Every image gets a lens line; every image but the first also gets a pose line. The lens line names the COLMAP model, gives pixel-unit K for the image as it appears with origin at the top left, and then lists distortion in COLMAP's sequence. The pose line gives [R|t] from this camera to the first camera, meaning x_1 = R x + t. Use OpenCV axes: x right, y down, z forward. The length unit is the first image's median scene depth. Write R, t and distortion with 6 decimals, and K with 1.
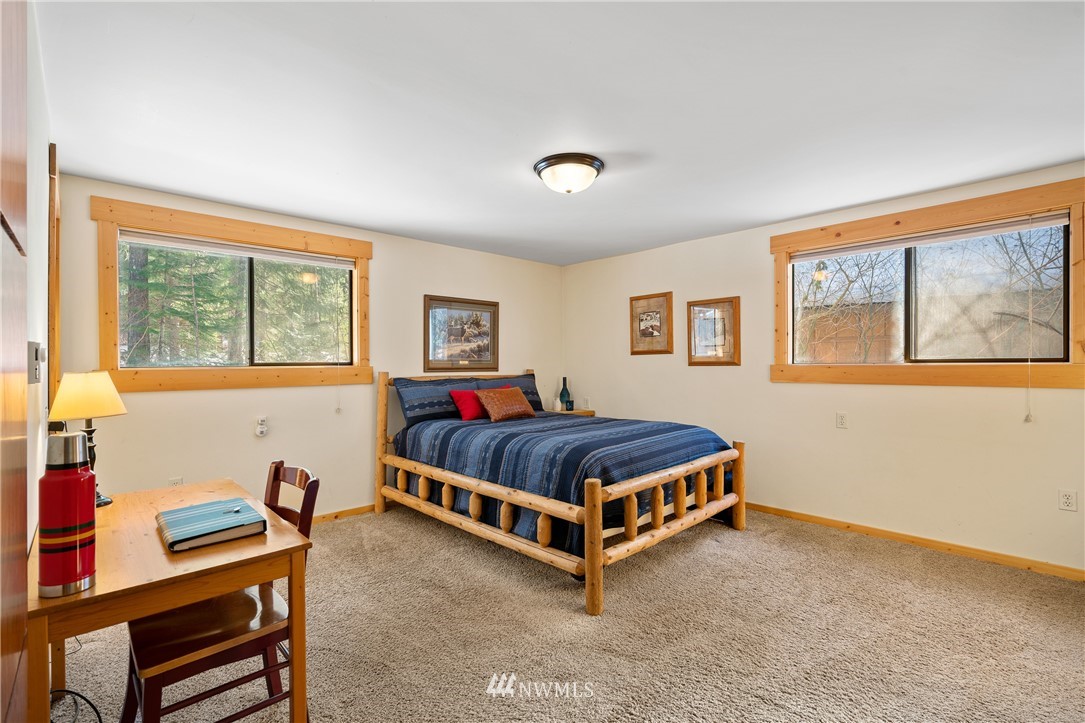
lens RADIAL K [[488.8, 0, 536.1], [0, 488.8, 360.5], [0, 0, 1]] dist [-0.000258, 0.000575]
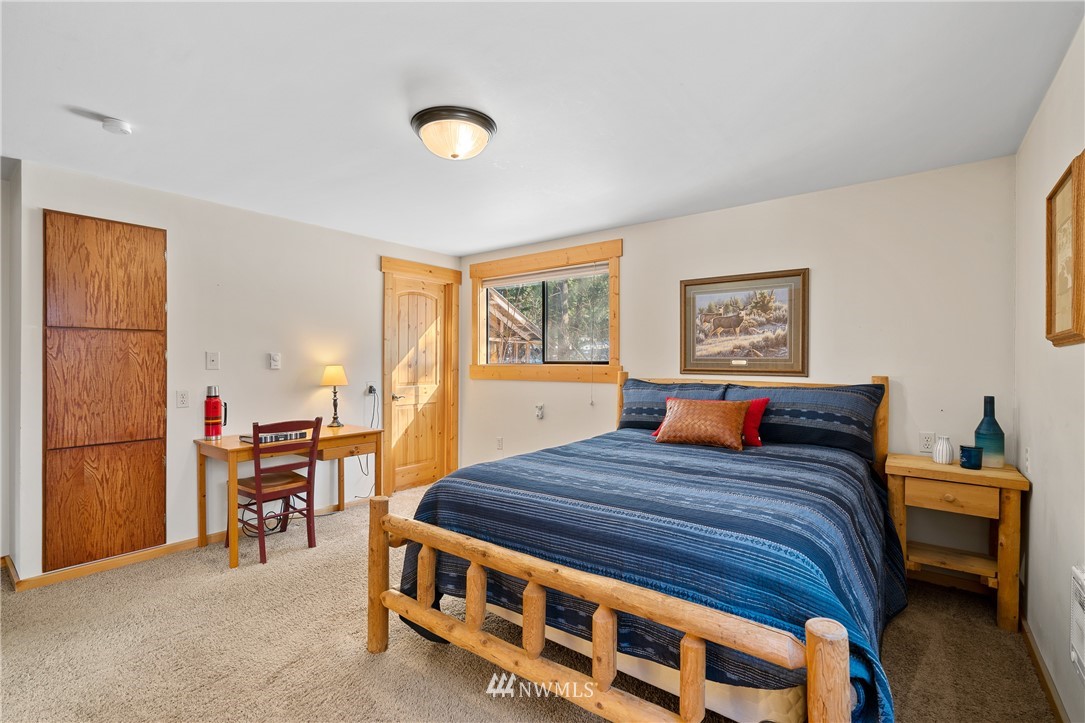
lens RADIAL K [[488.8, 0, 536.1], [0, 488.8, 360.5], [0, 0, 1]] dist [-0.000258, 0.000575]
pose [[0.153544, 0.006621, -0.988120, 0.526031], [0.000090, 0.999977, 0.006714, -0.004370], [0.988142, -0.001119, 0.153540, 0.596185]]
